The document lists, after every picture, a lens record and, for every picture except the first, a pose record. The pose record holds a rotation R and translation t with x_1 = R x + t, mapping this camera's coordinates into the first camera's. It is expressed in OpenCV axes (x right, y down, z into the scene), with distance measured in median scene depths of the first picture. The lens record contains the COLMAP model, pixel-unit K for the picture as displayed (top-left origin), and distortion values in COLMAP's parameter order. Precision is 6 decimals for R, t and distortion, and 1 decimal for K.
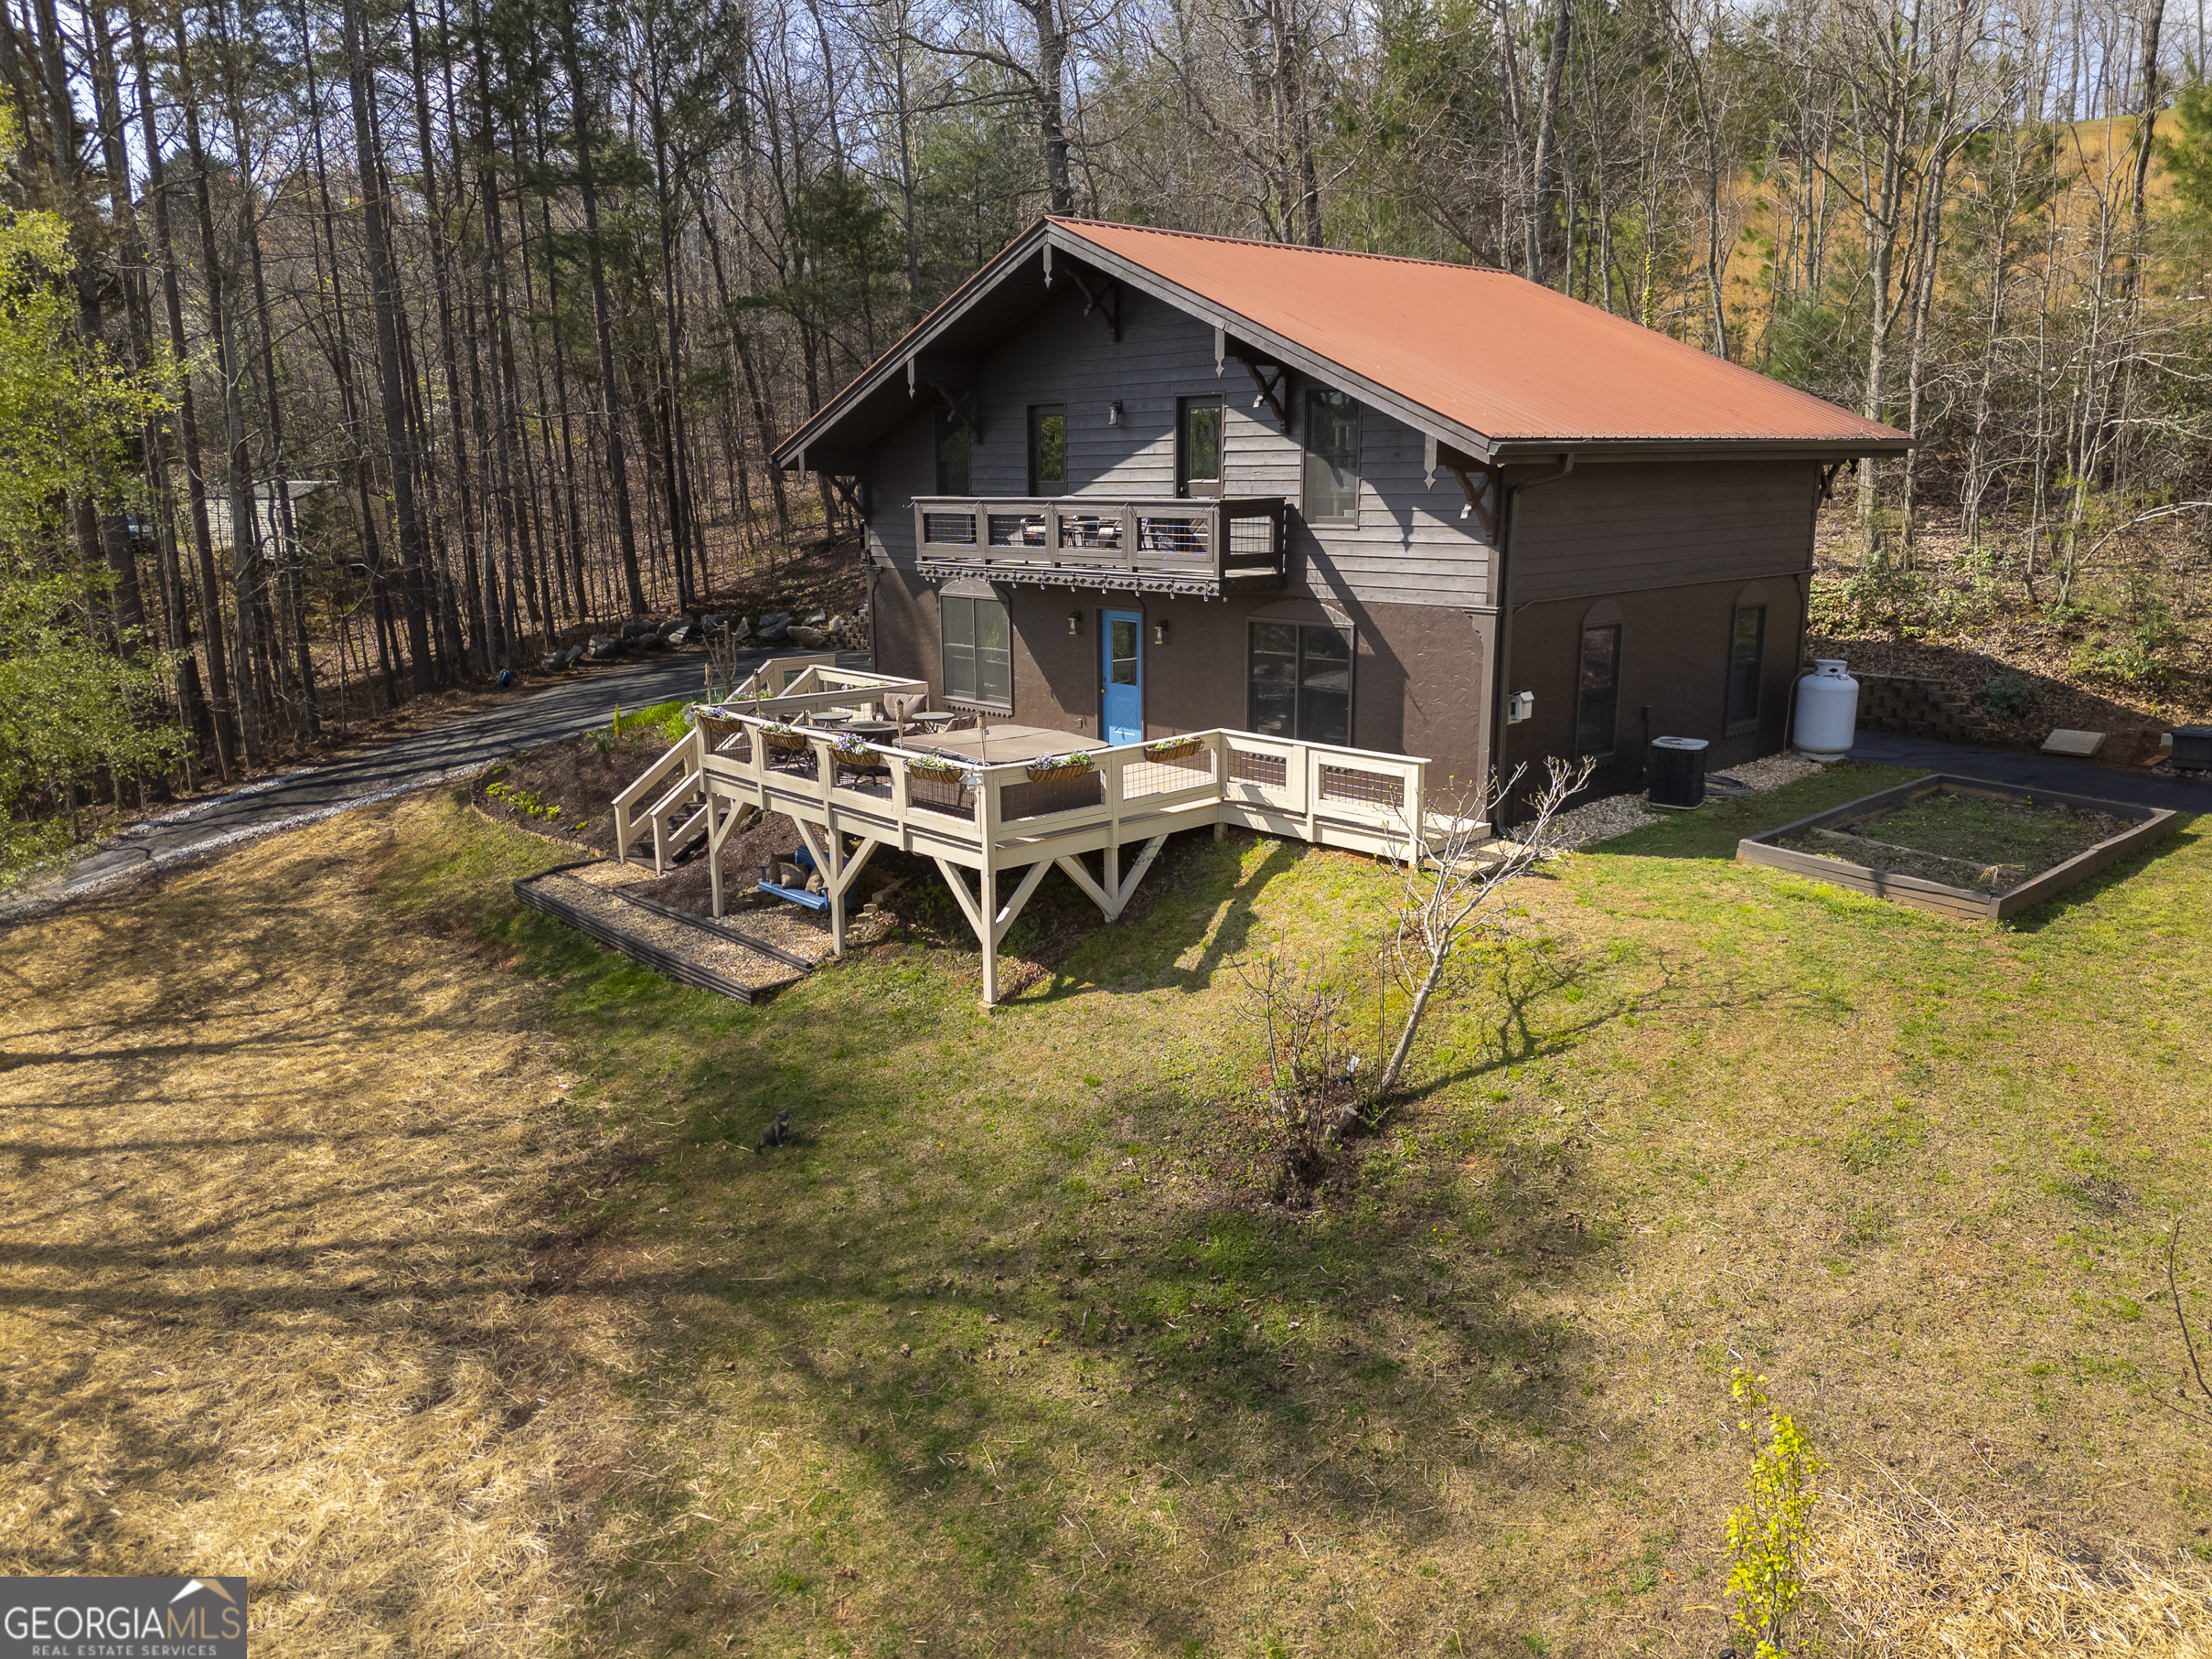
lens RADIAL K [[1607.3, 0, 1106.0], [0, 1607.3, 829.5], [0, 0, 1]] dist [0.094519, -0.103043]
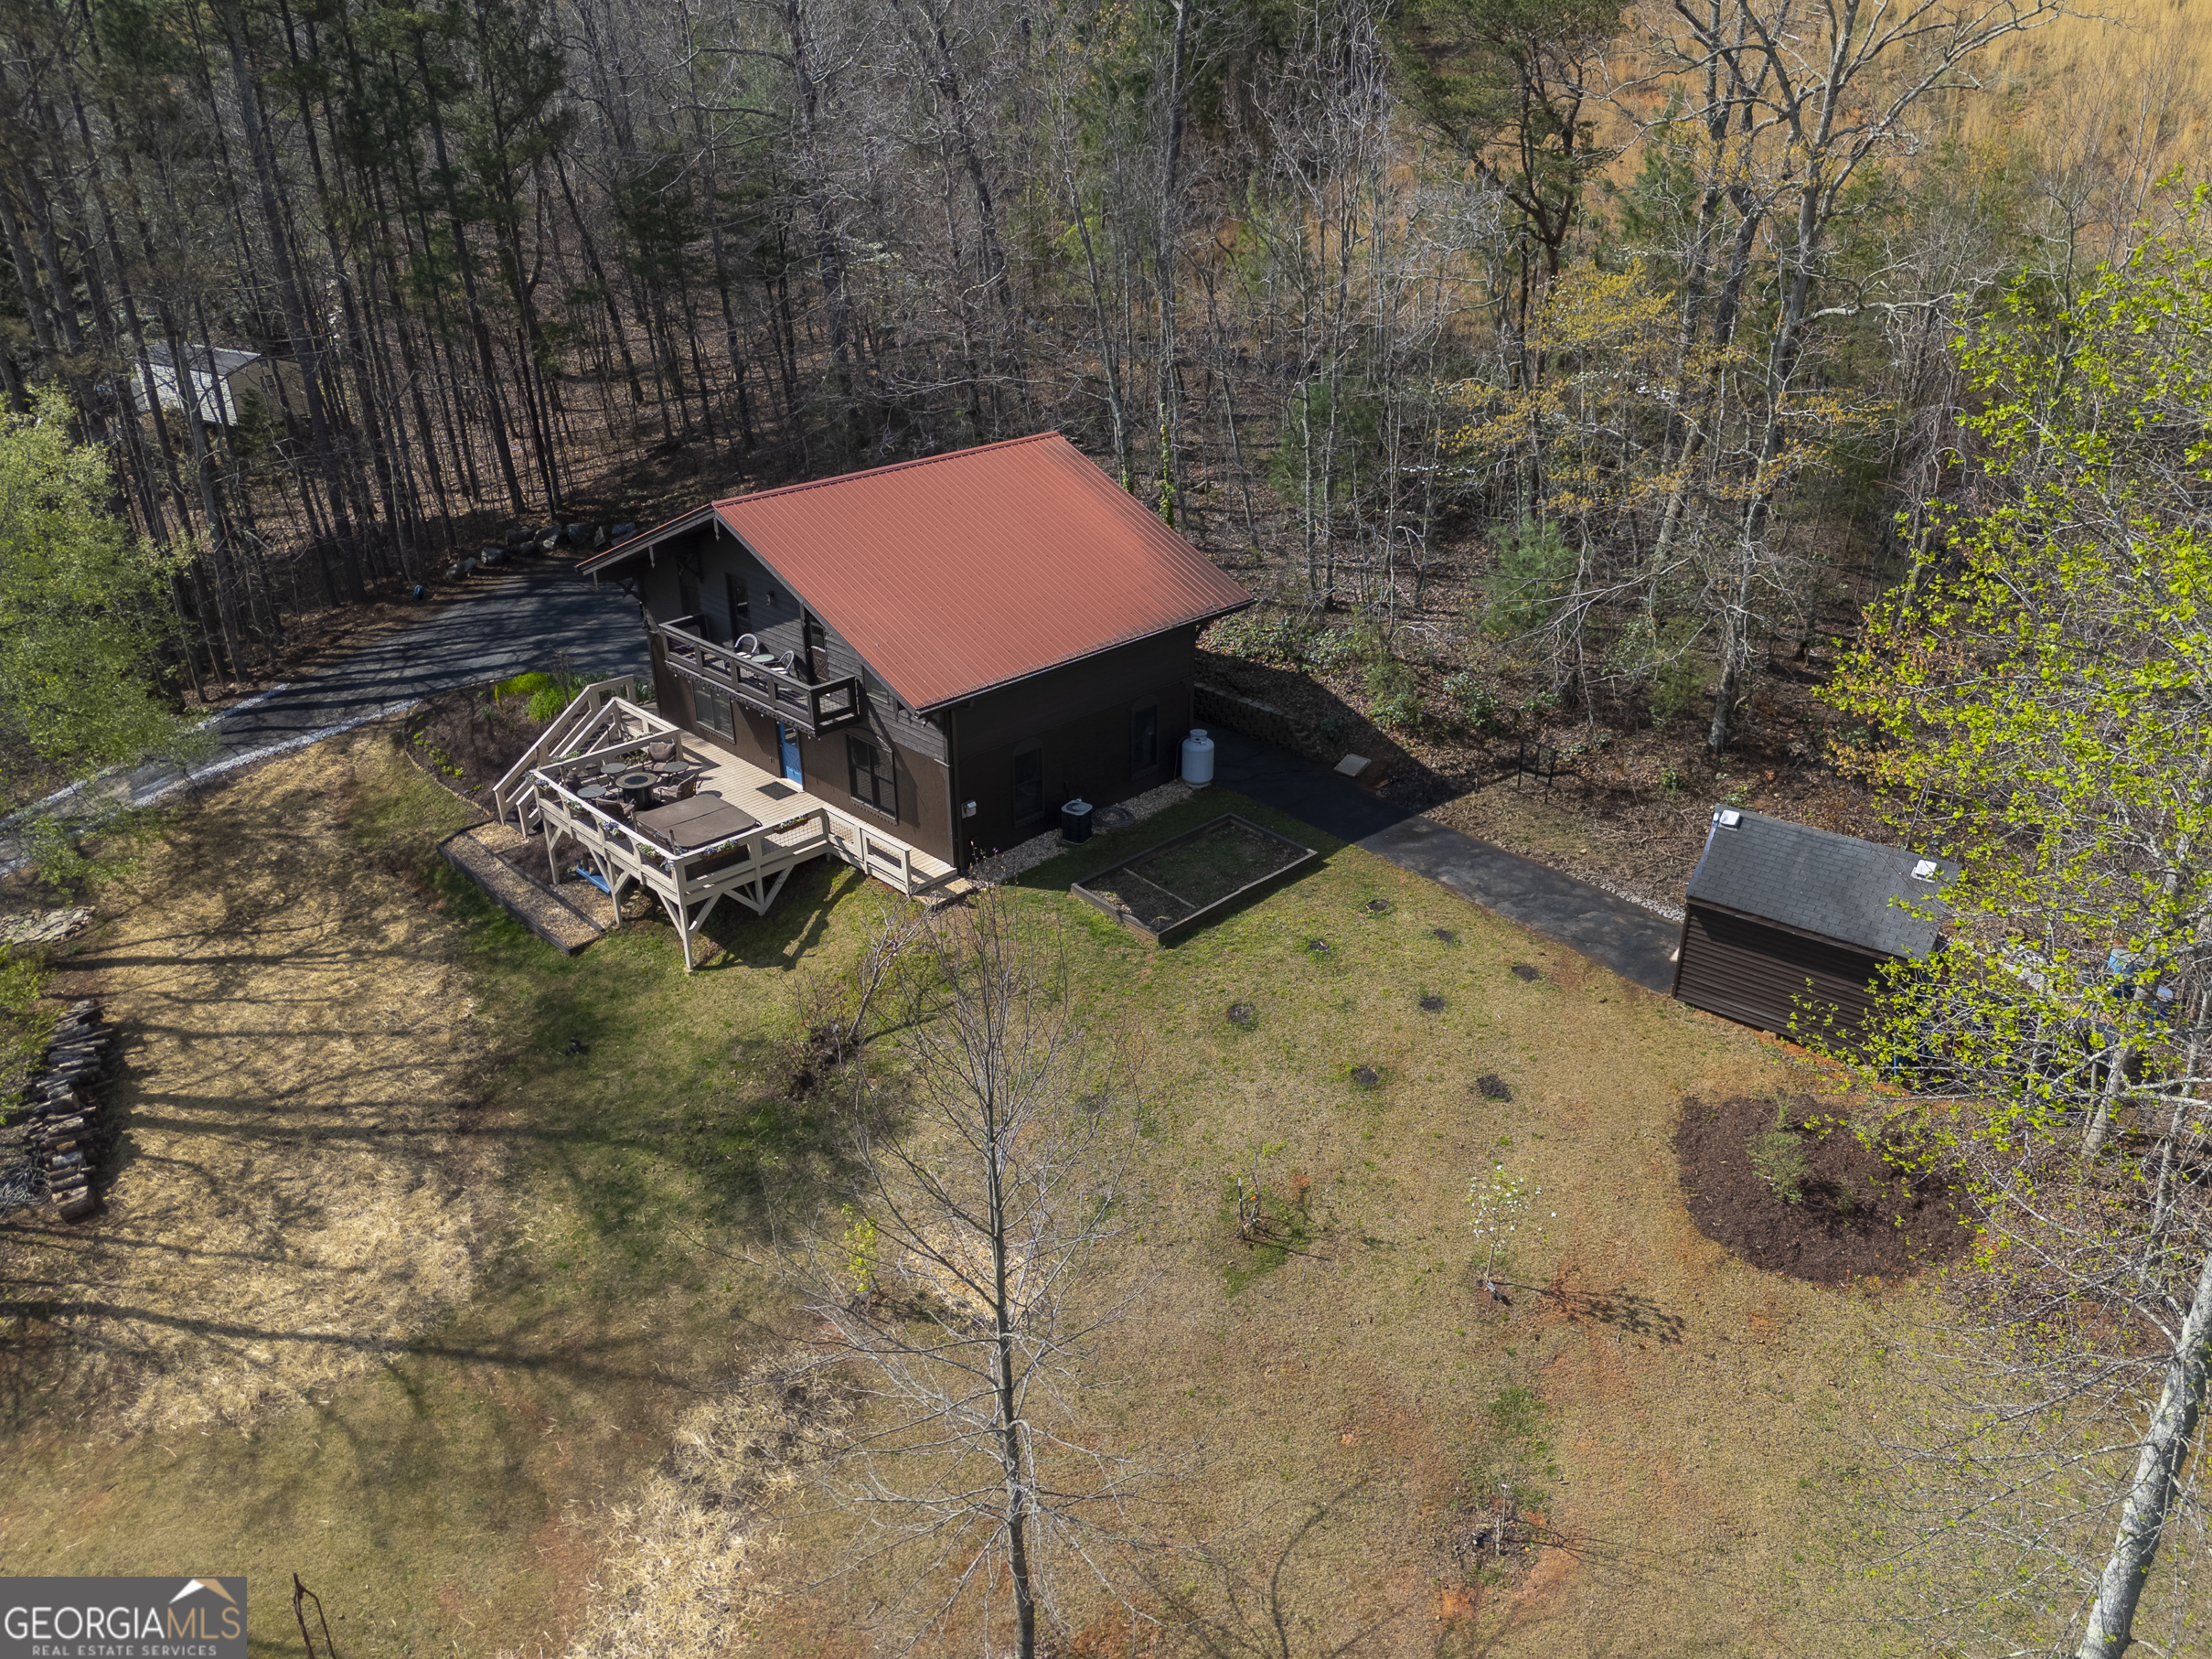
lens RADIAL K [[1635.7, 0, 1106.0], [0, 1635.7, 829.5], [0, 0, 1]] dist [0.054281, -0.002581]
pose [[0.999778, -0.007977, 0.019487, 0.362740], [0.003253, 0.972876, 0.231304, -0.473013], [-0.020804, -0.231189, 0.972686, -0.818663]]
